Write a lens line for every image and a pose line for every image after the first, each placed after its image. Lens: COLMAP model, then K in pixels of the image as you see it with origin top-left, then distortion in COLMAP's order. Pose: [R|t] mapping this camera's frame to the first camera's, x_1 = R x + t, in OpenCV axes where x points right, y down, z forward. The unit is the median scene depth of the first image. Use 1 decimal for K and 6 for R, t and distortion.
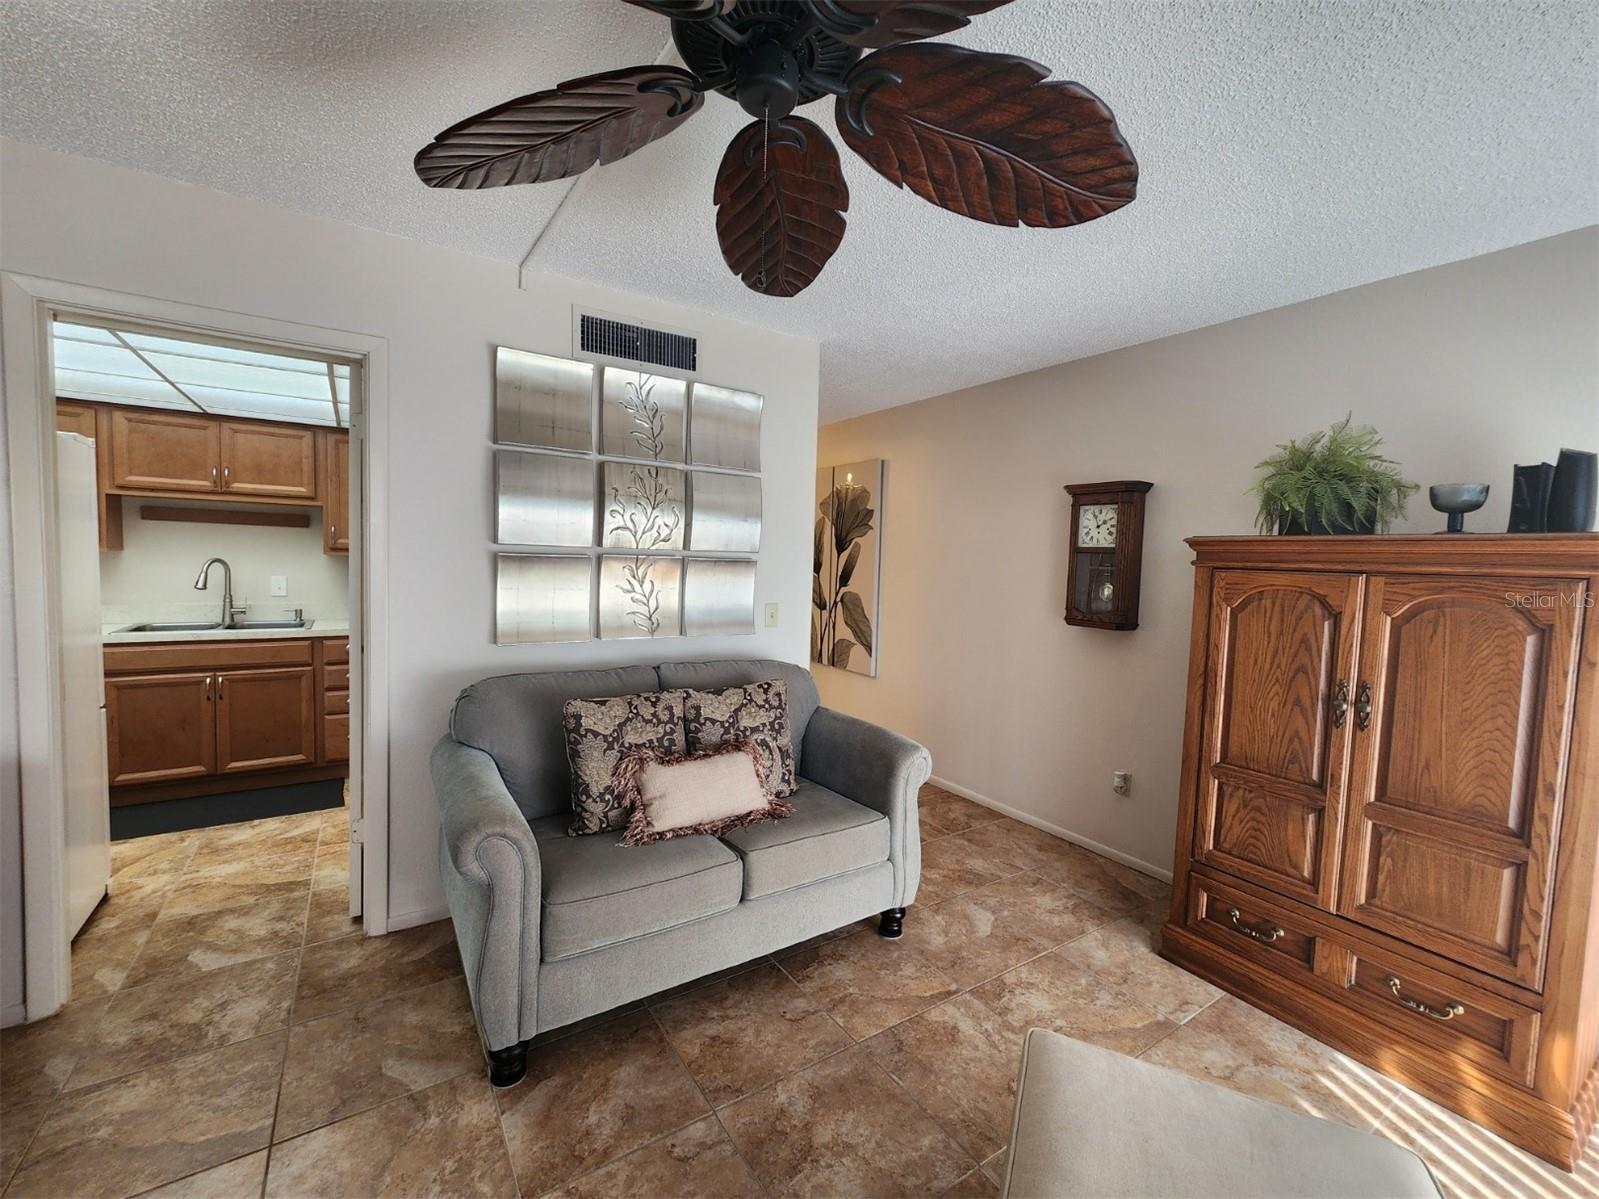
lens RADIAL K [[659.0, 0, 799.8], [0, 659.0, 592.8], [0, 0, 1]] dist [-0.001689, 0.000508]
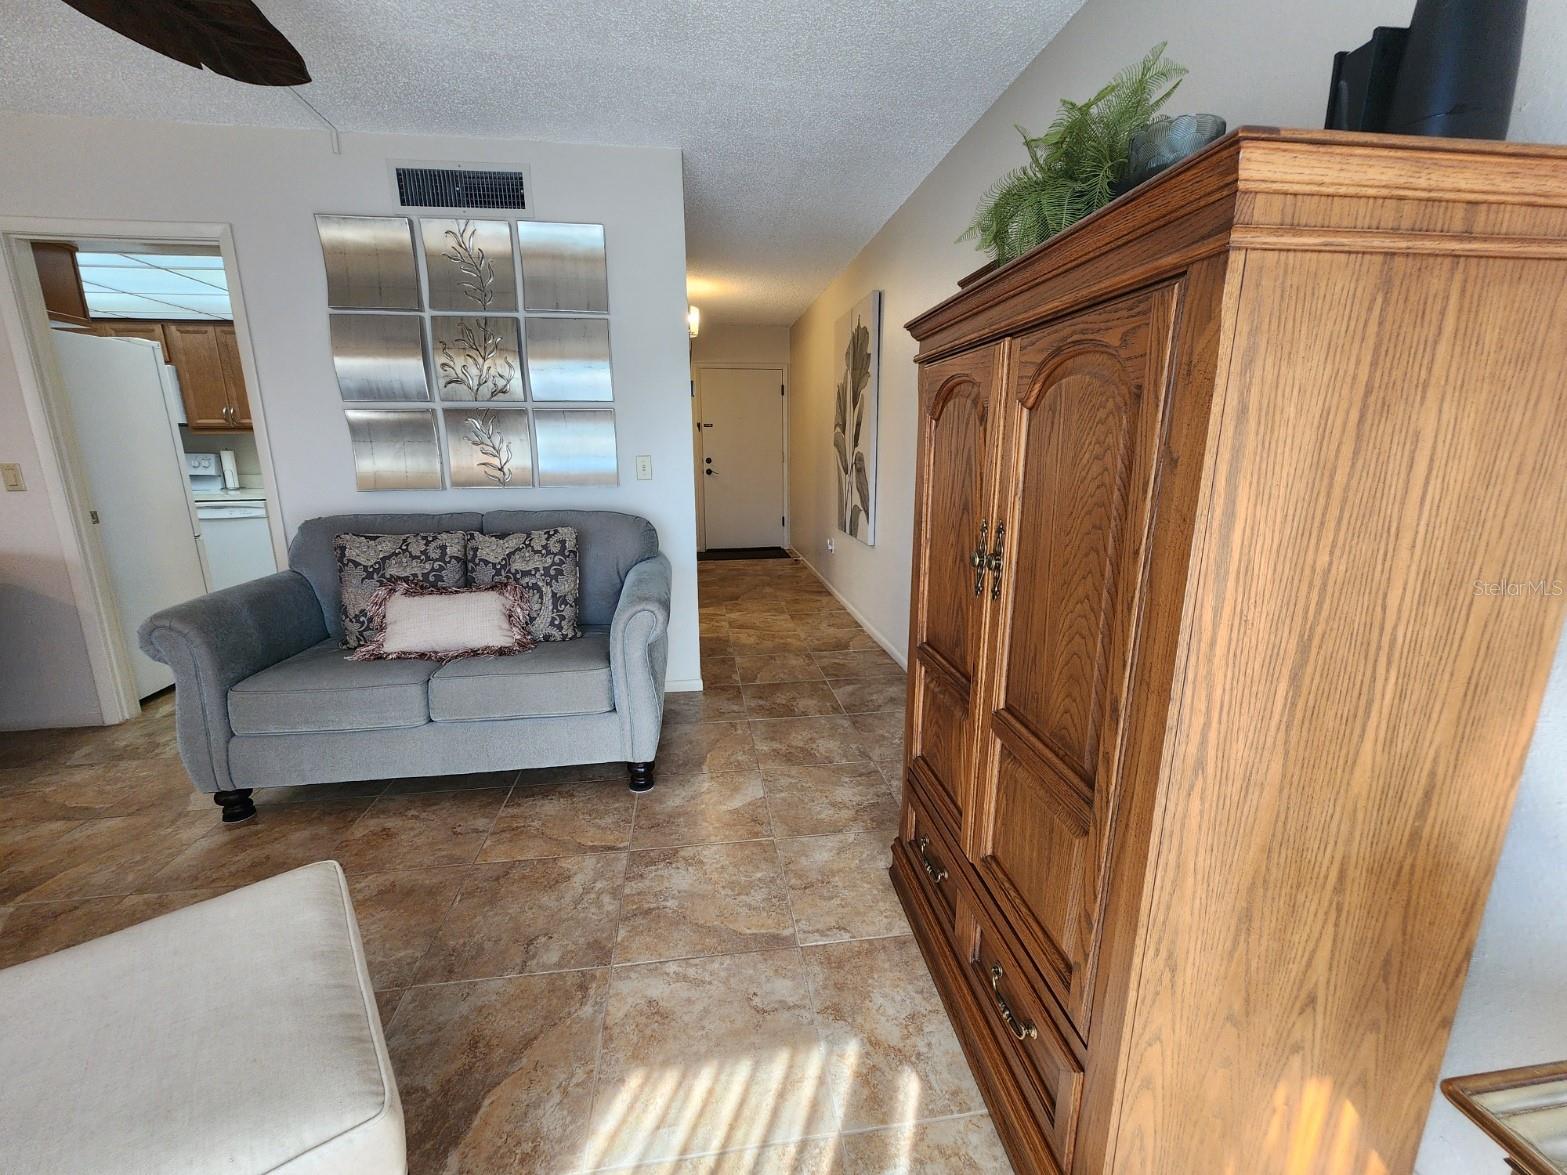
lens RADIAL K [[646.6, 0, 786.8], [0, 646.6, 581.9], [0, 0, 1]] dist [-0.001150, -0.000024]
pose [[0.902740, 0.054225, -0.426756, 0.772632], [0.012102, 0.988430, 0.151192, 0.080315], [0.430017, -0.141652, 0.891639, 0.303099]]
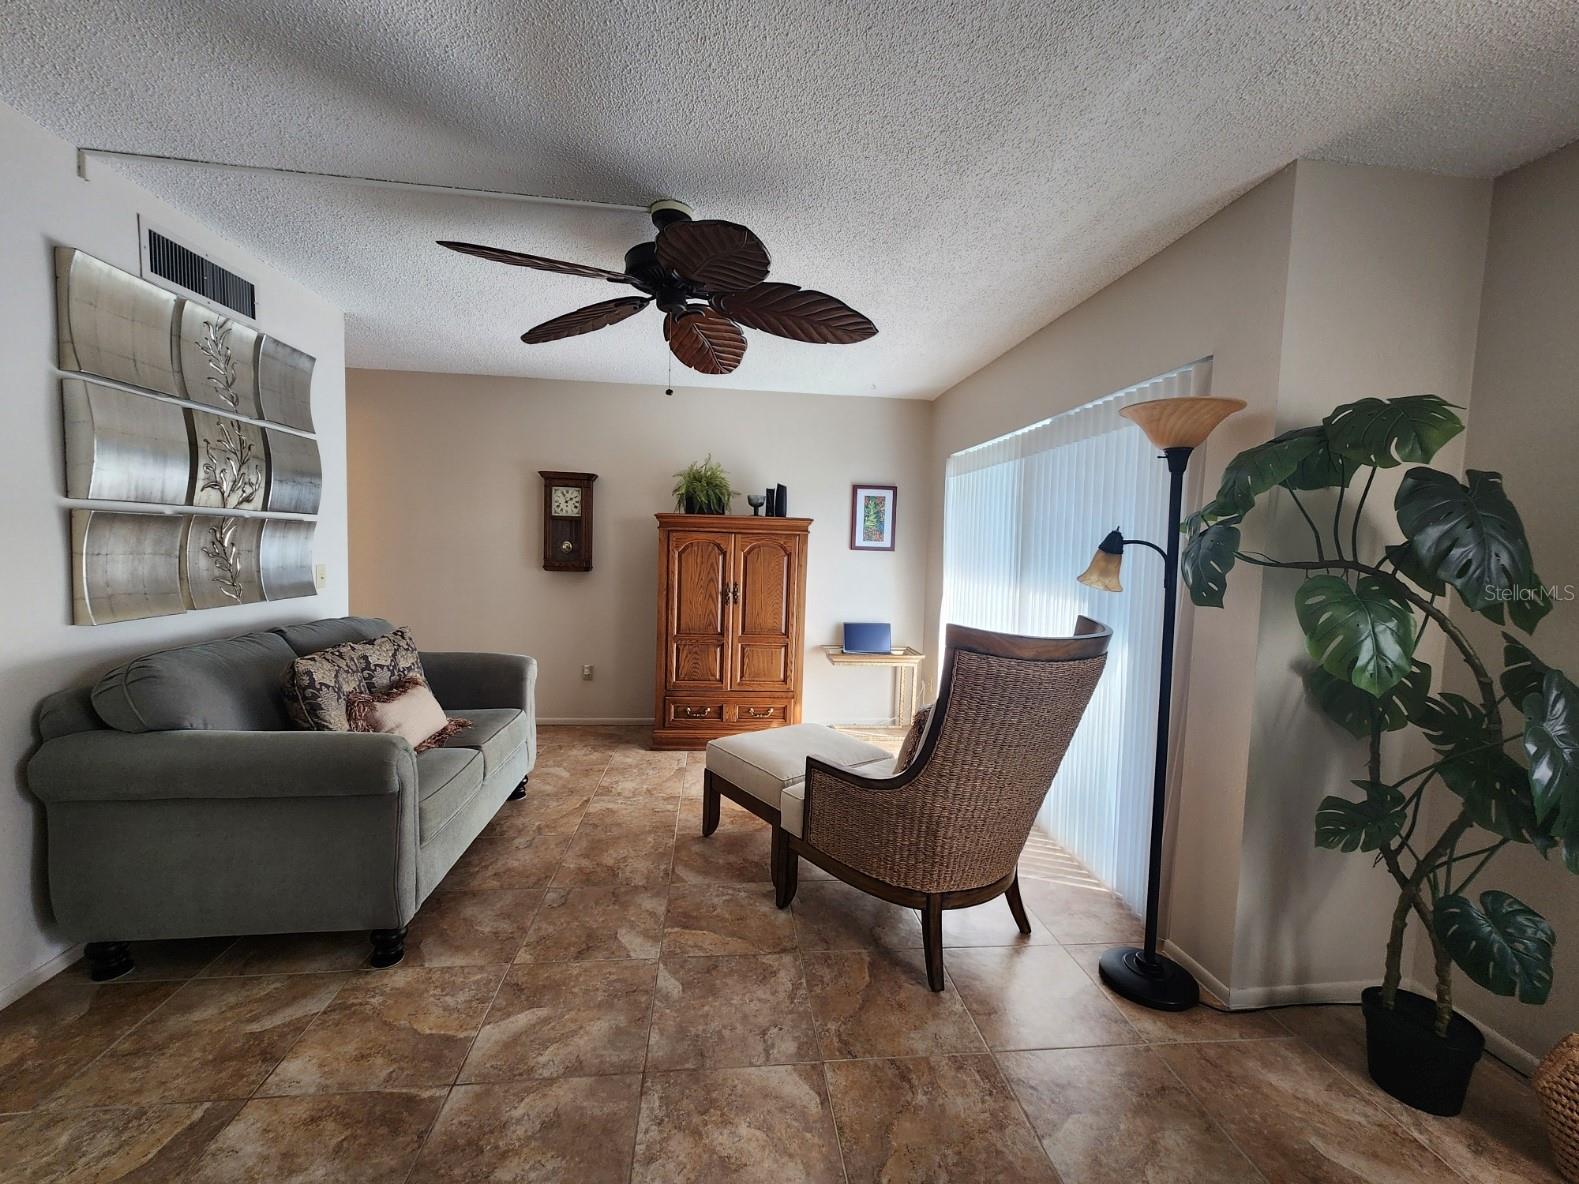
lens RADIAL K [[653.1, 0, 784.8], [0, 653.1, 582.1], [0, 0, 1]] dist [0.020224, -0.000061]
pose [[0.463546, -0.069069, 0.883377, -0.833785], [0.032159, 0.997612, 0.061126, 0.005045], [-0.885489, 0.000074, 0.464661, -0.137291]]
